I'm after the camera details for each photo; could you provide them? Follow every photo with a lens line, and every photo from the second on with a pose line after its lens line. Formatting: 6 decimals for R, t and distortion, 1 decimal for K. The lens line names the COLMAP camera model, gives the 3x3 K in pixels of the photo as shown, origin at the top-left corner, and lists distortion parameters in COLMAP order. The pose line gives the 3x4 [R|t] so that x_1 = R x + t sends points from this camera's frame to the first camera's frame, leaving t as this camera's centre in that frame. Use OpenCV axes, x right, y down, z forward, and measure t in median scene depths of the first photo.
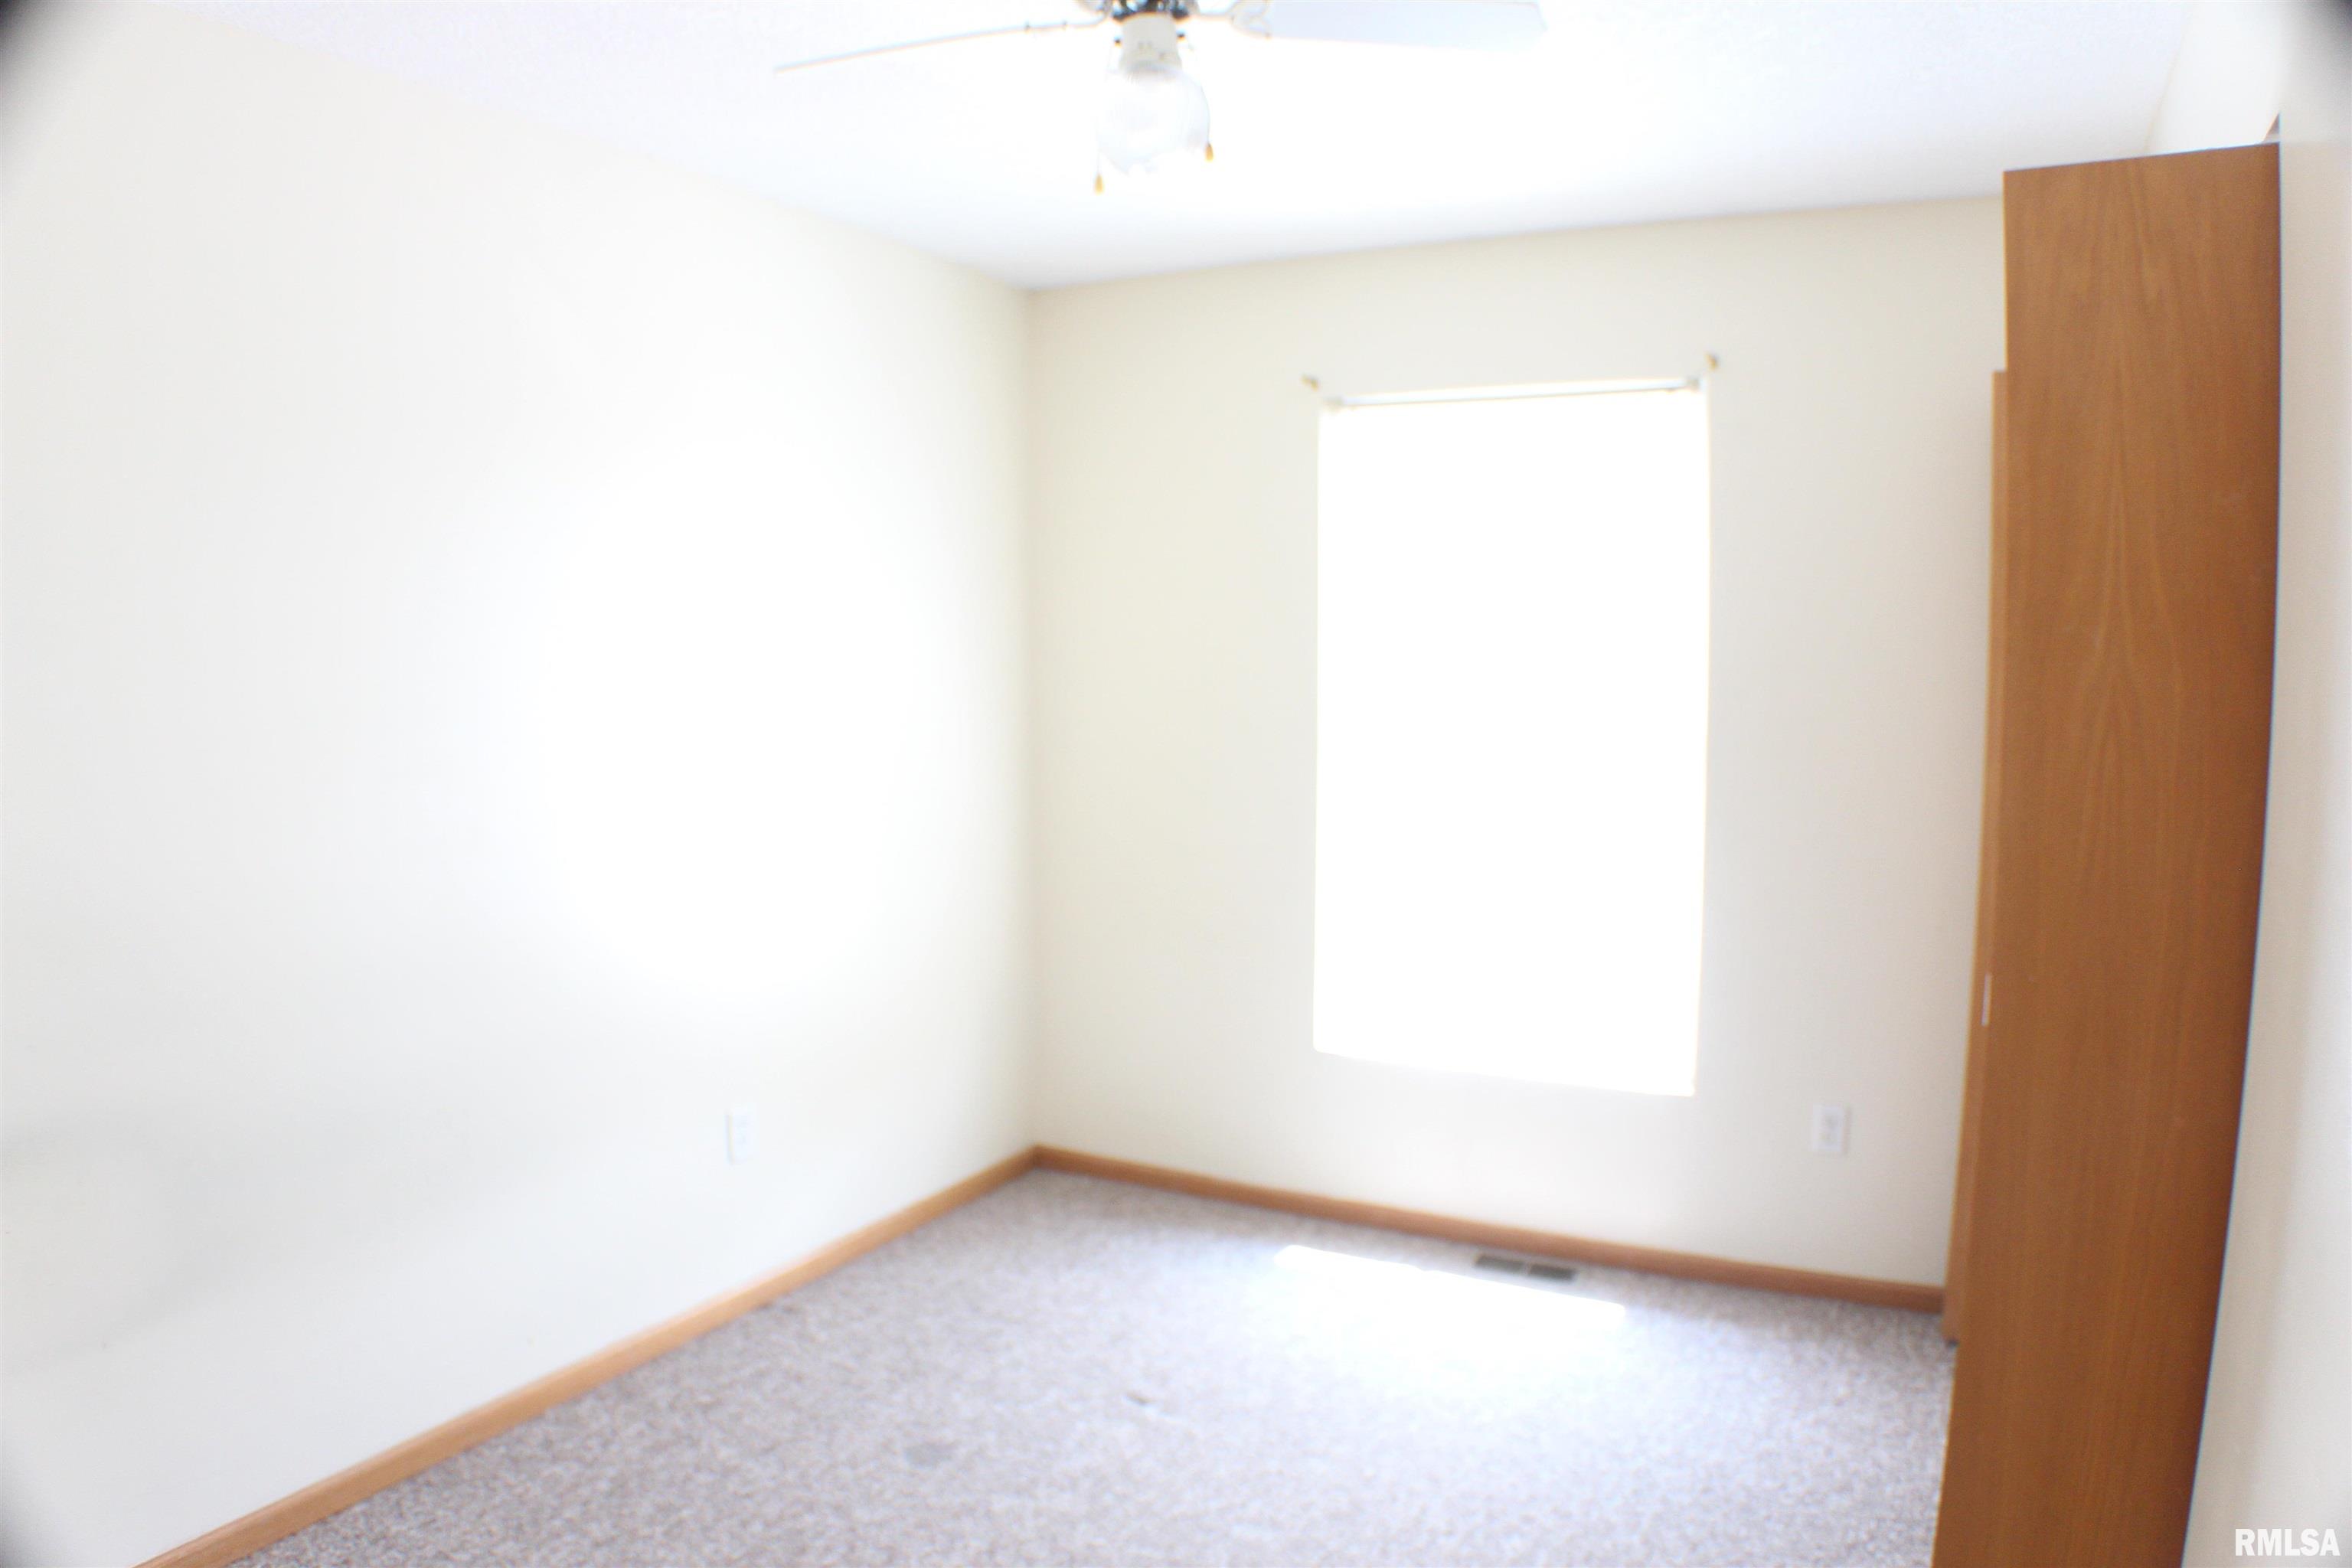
lens RADIAL K [[1557.4, 0, 1183.3], [0, 1557.4, 791.8], [0, 0, 1]] dist [-0.203312, 0.083901]
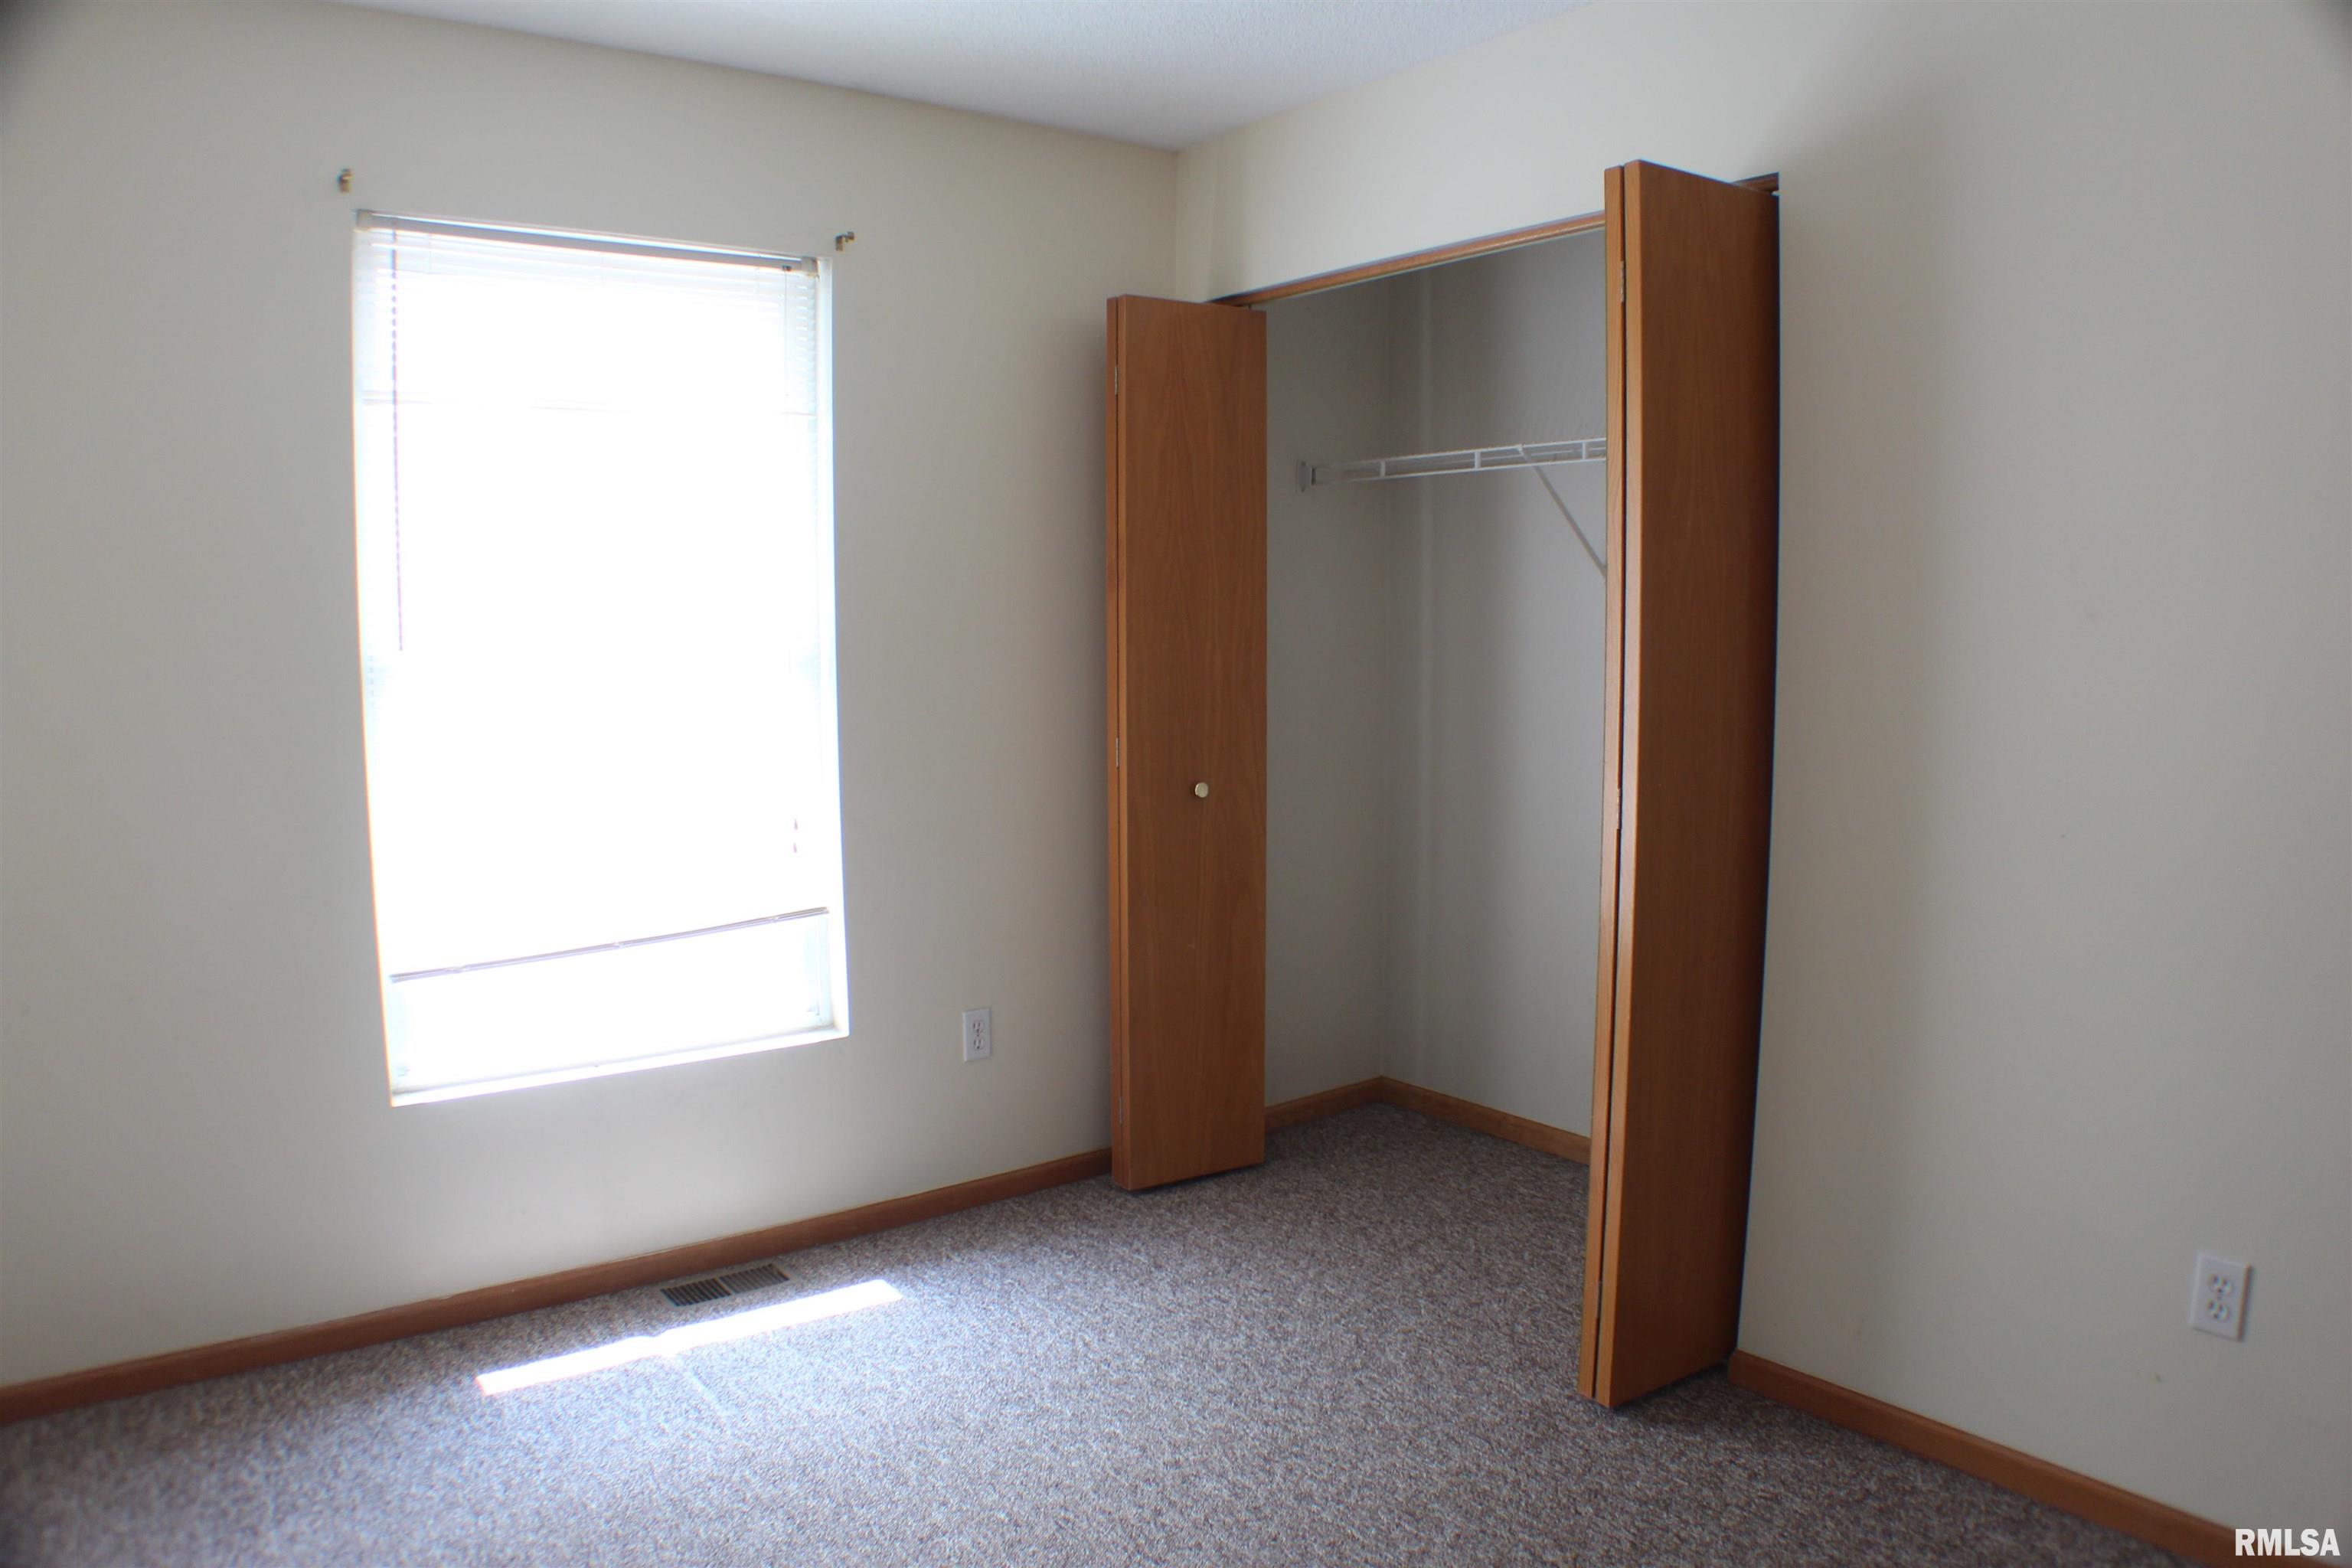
lens RADIAL K [[1583.5, 0, 1176.0], [0, 1583.5, 784.0], [0, 0, 1]] dist [-0.186878, 0.065637]
pose [[0.419140, -0.097498, 0.902671, -0.548050], [0.088791, 0.993853, 0.066118, 0.001895], [-0.903569, 0.052437, 0.425221, 0.519258]]
